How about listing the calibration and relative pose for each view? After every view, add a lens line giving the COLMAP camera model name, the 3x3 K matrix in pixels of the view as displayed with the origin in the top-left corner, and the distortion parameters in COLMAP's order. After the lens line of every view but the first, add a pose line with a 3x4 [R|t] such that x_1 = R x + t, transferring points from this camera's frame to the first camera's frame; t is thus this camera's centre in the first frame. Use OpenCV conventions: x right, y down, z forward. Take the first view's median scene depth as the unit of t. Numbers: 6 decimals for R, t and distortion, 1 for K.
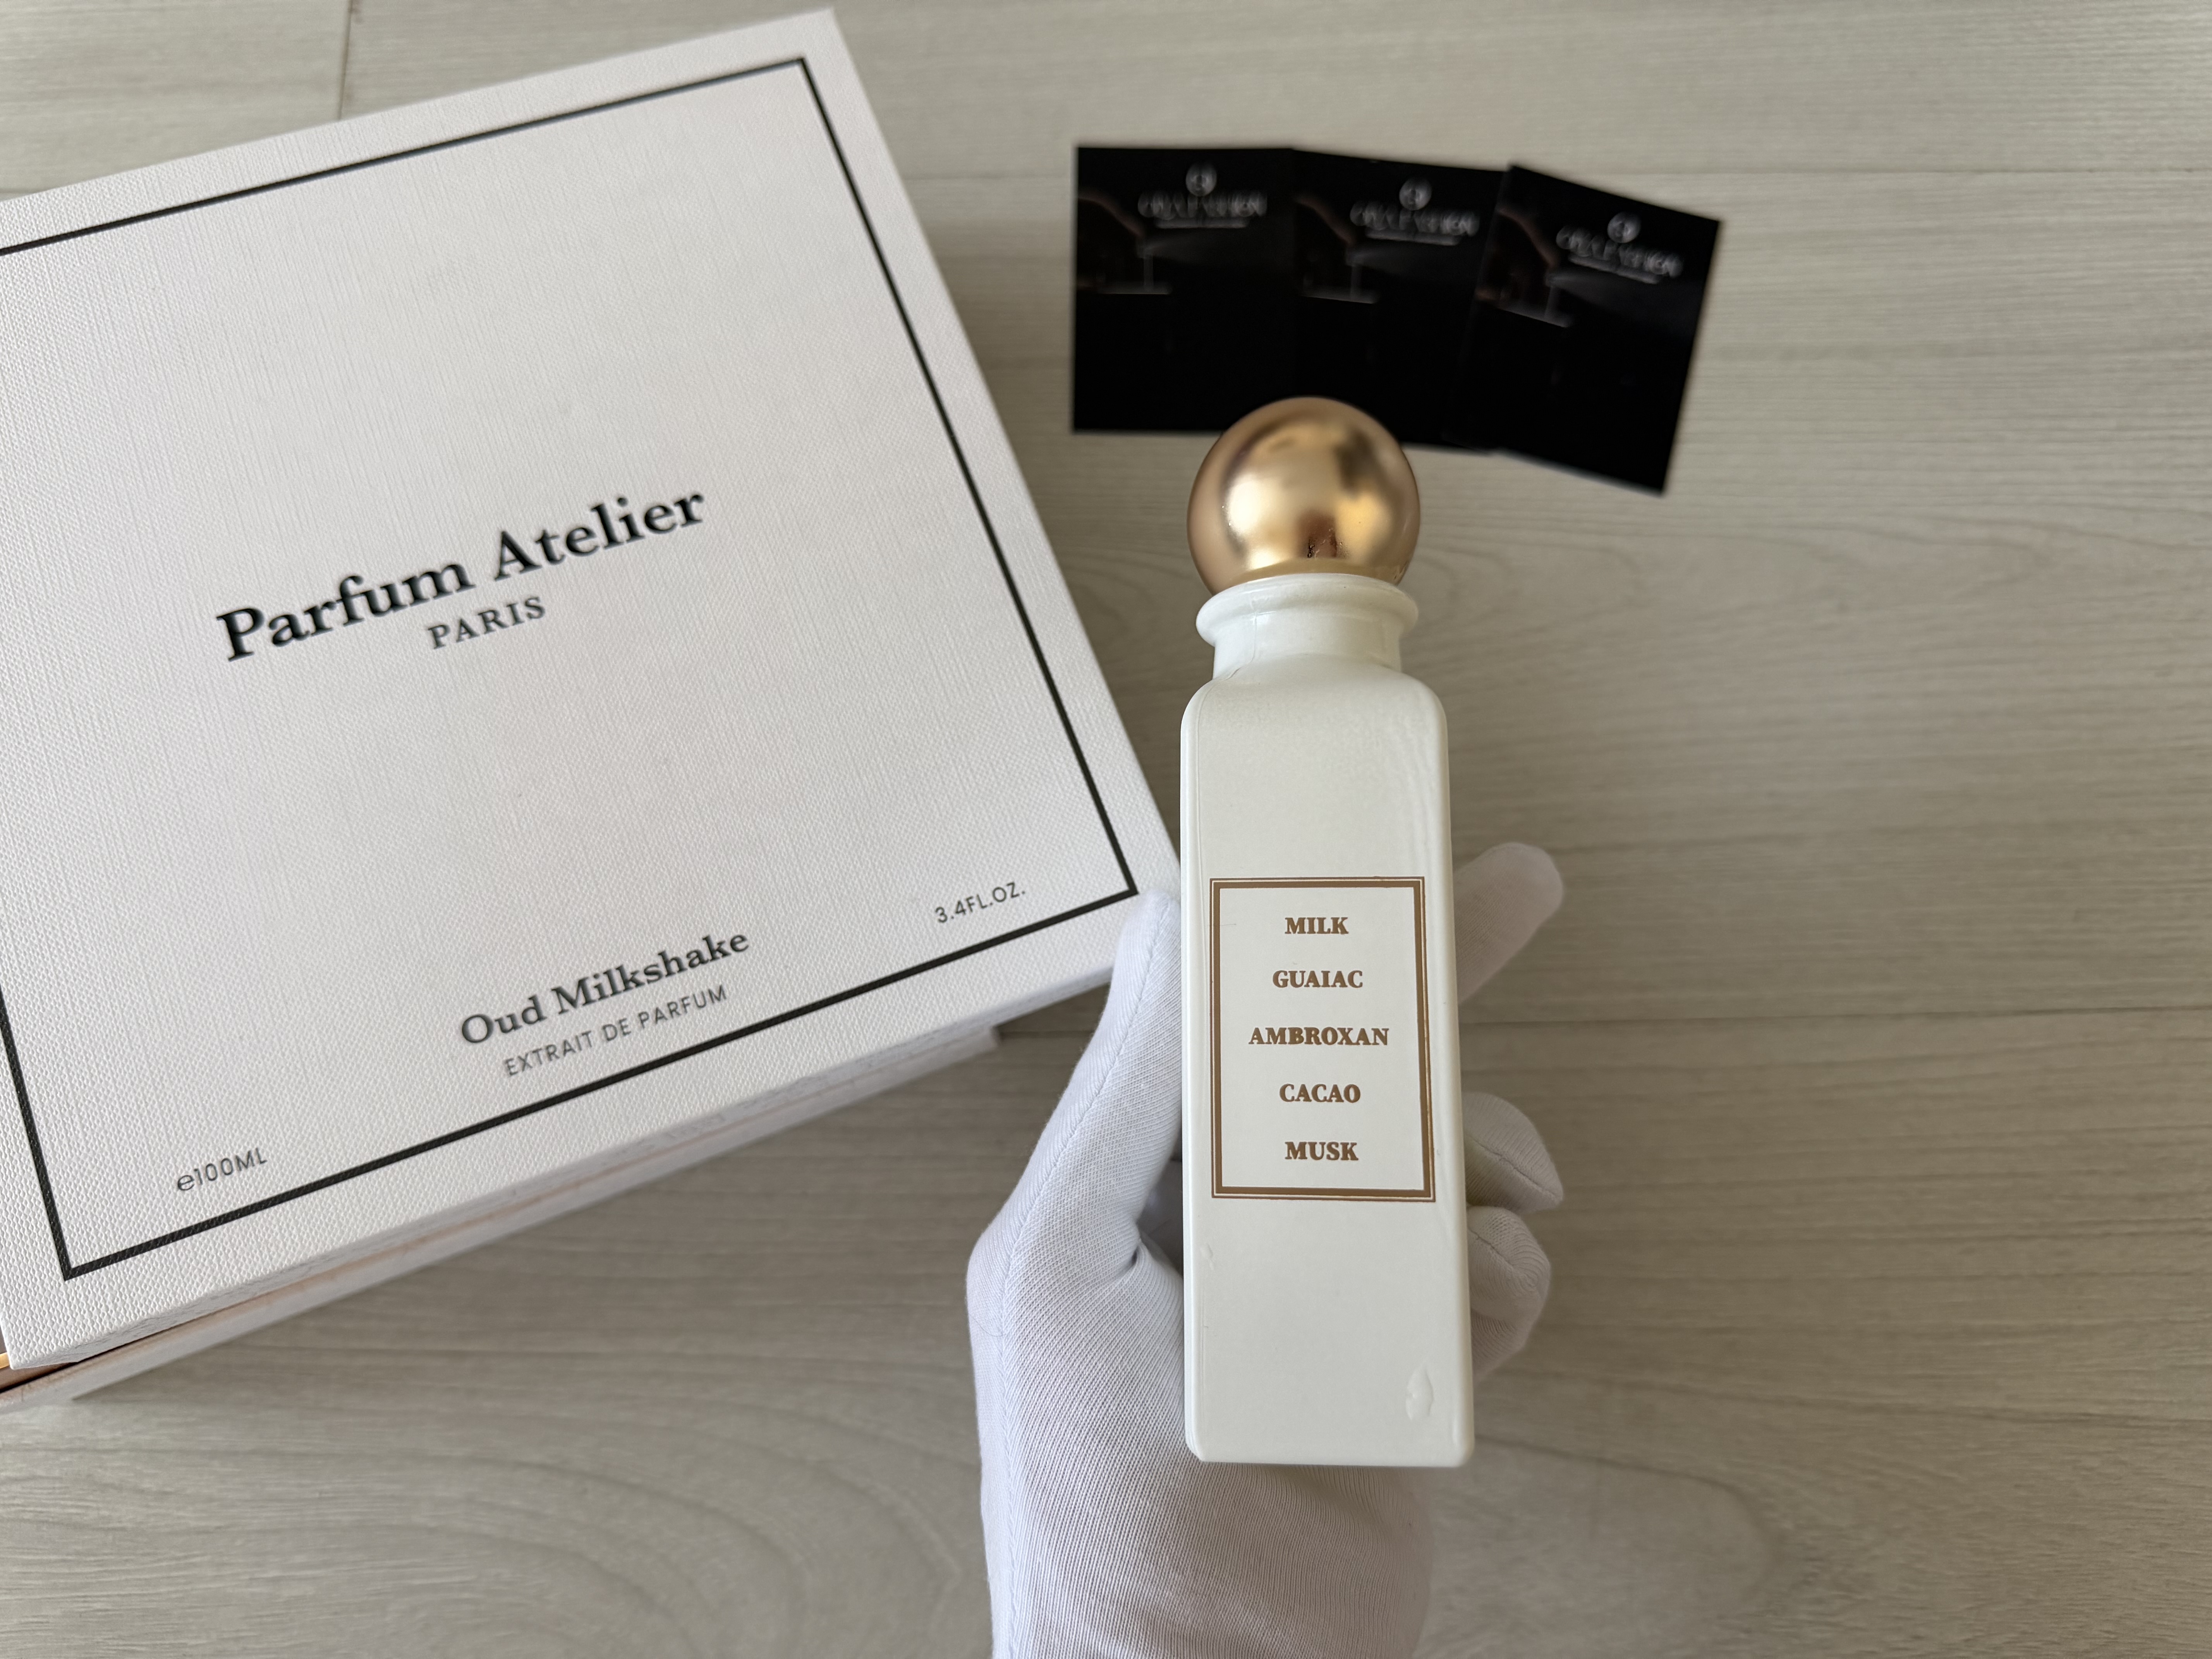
lens RADIAL K [[1606.5, 0, 1118.8], [0, 1606.5, 830.5], [0, 0, 1]] dist [-0.046555, 0.010844]
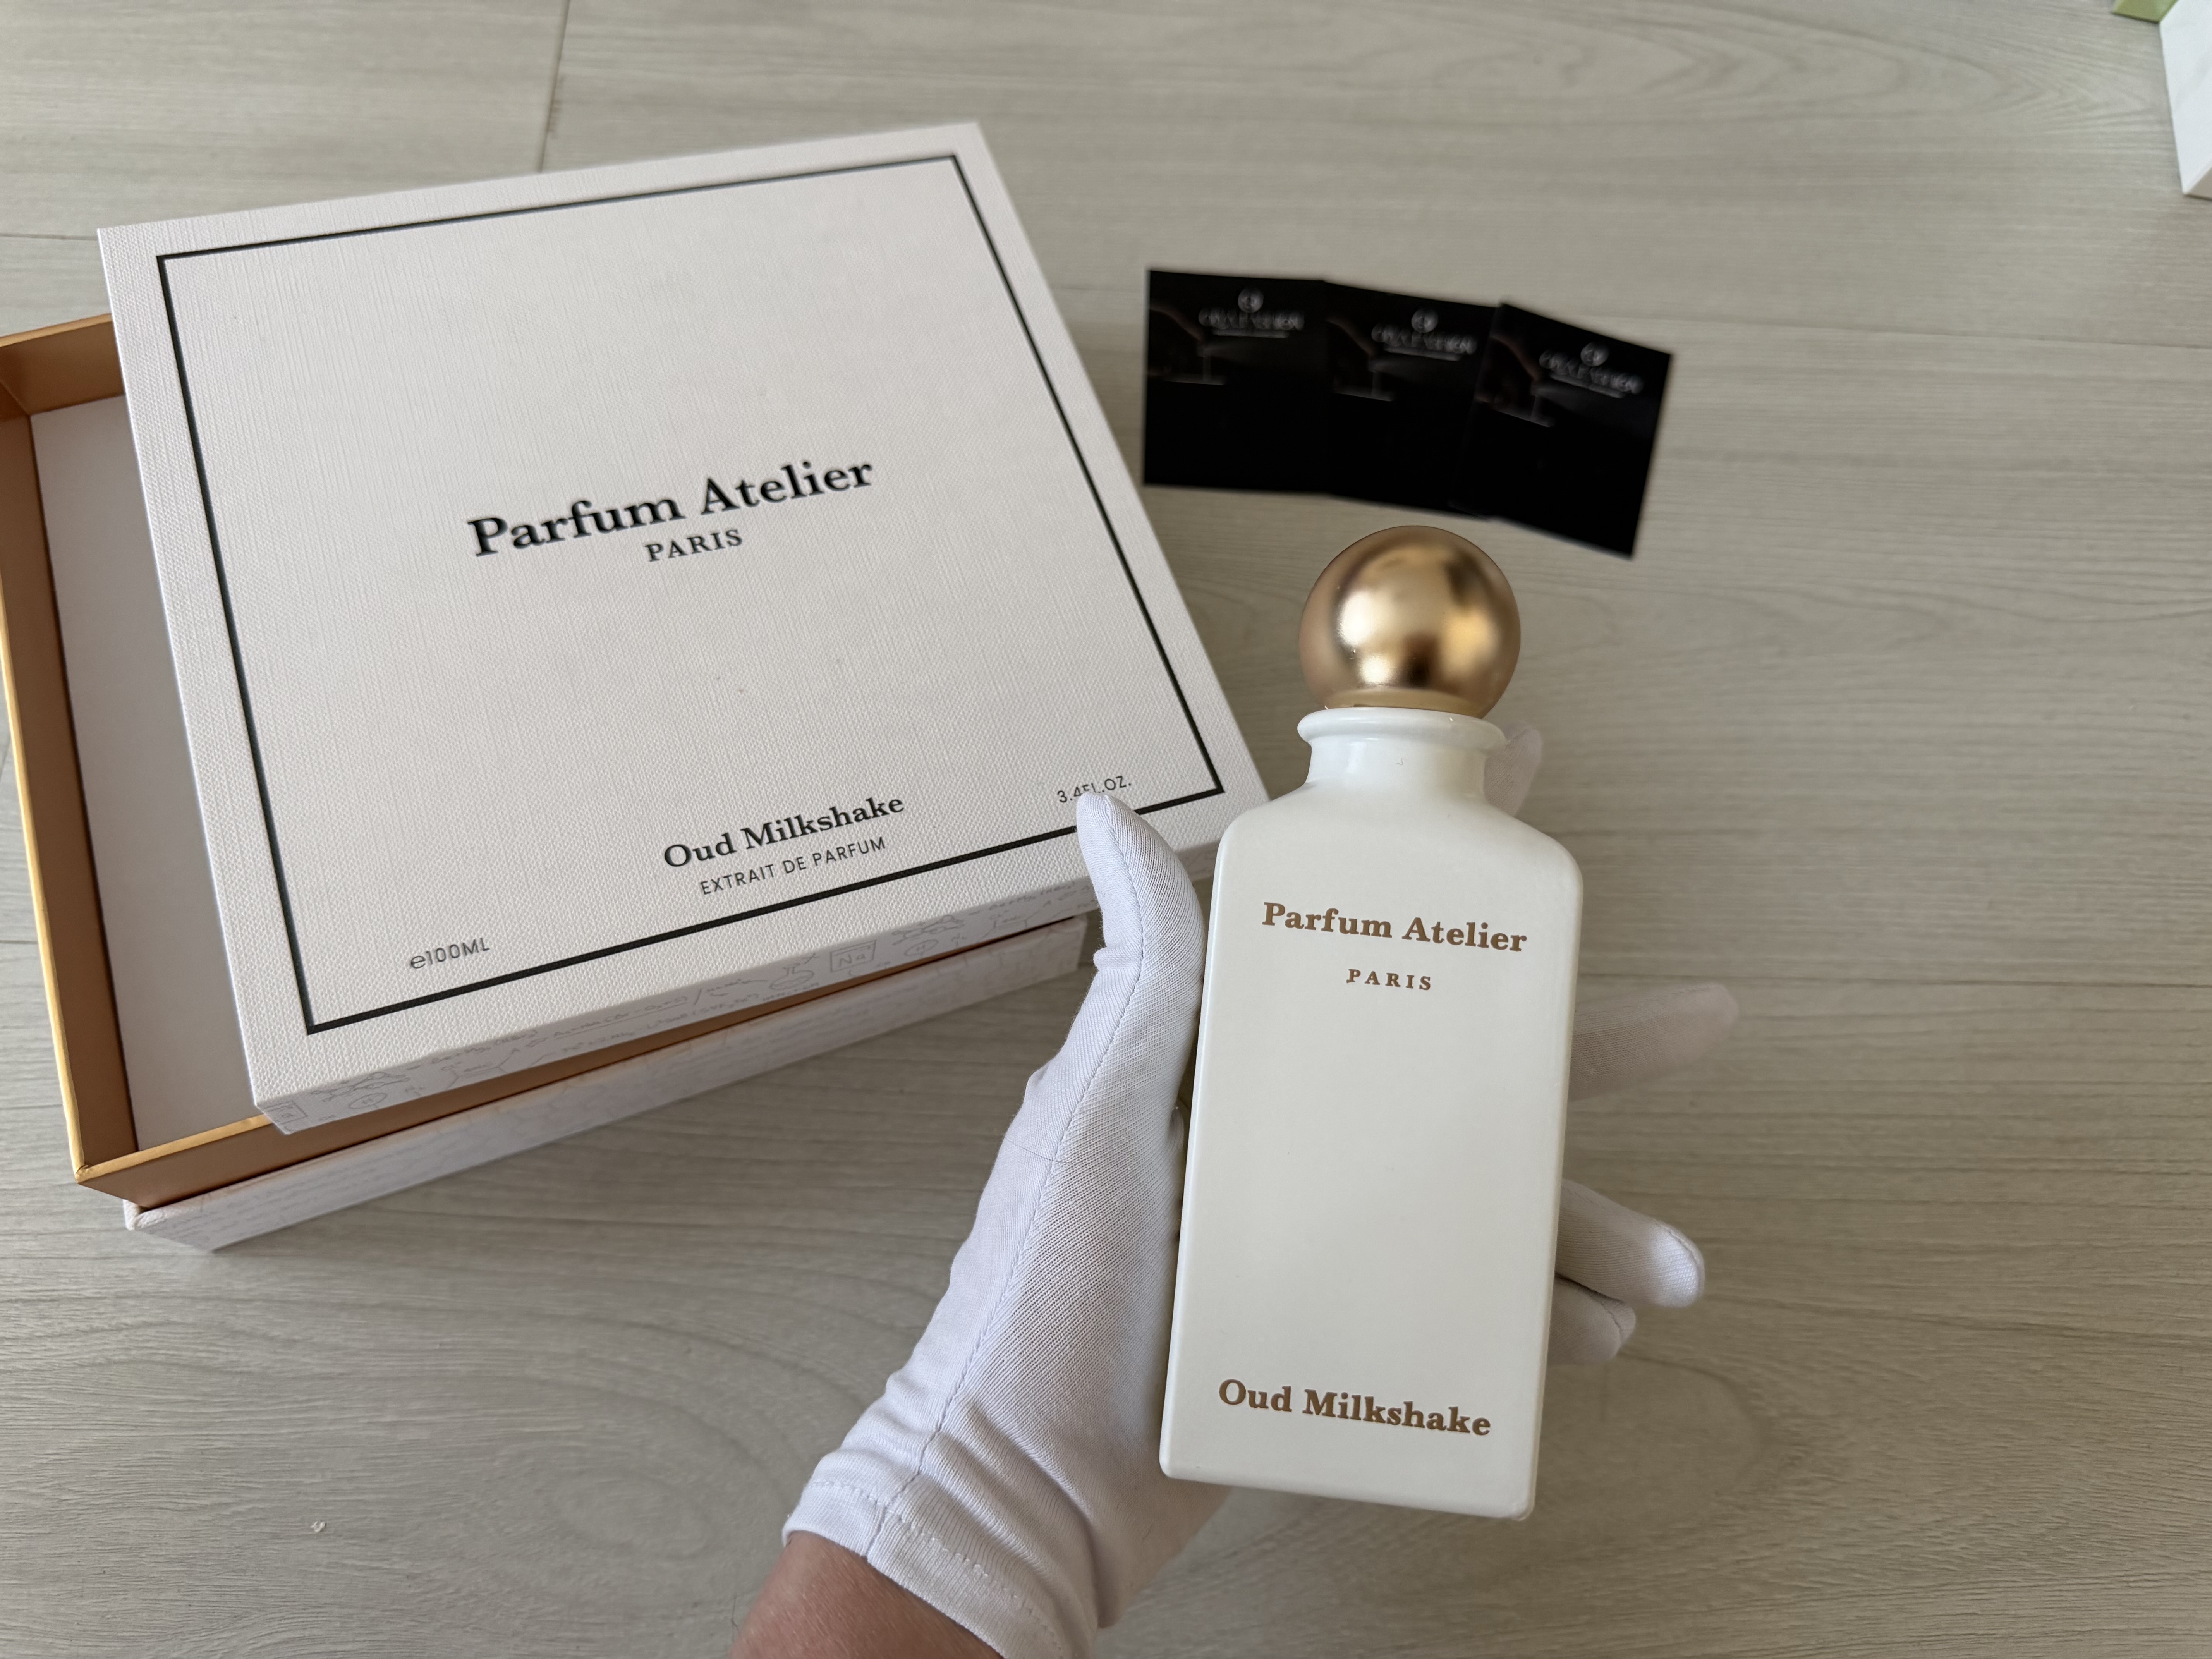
lens RADIAL K [[1606.5, 0, 1113.6], [0, 1606.5, 843.3], [0, 0, 1]] dist [-0.046555, 0.010844]
pose [[0.998119, 0.039279, 0.047065, -0.107813], [-0.030770, 0.985042, -0.169548, 0.241788], [-0.053021, 0.167781, 0.984398, -0.140970]]
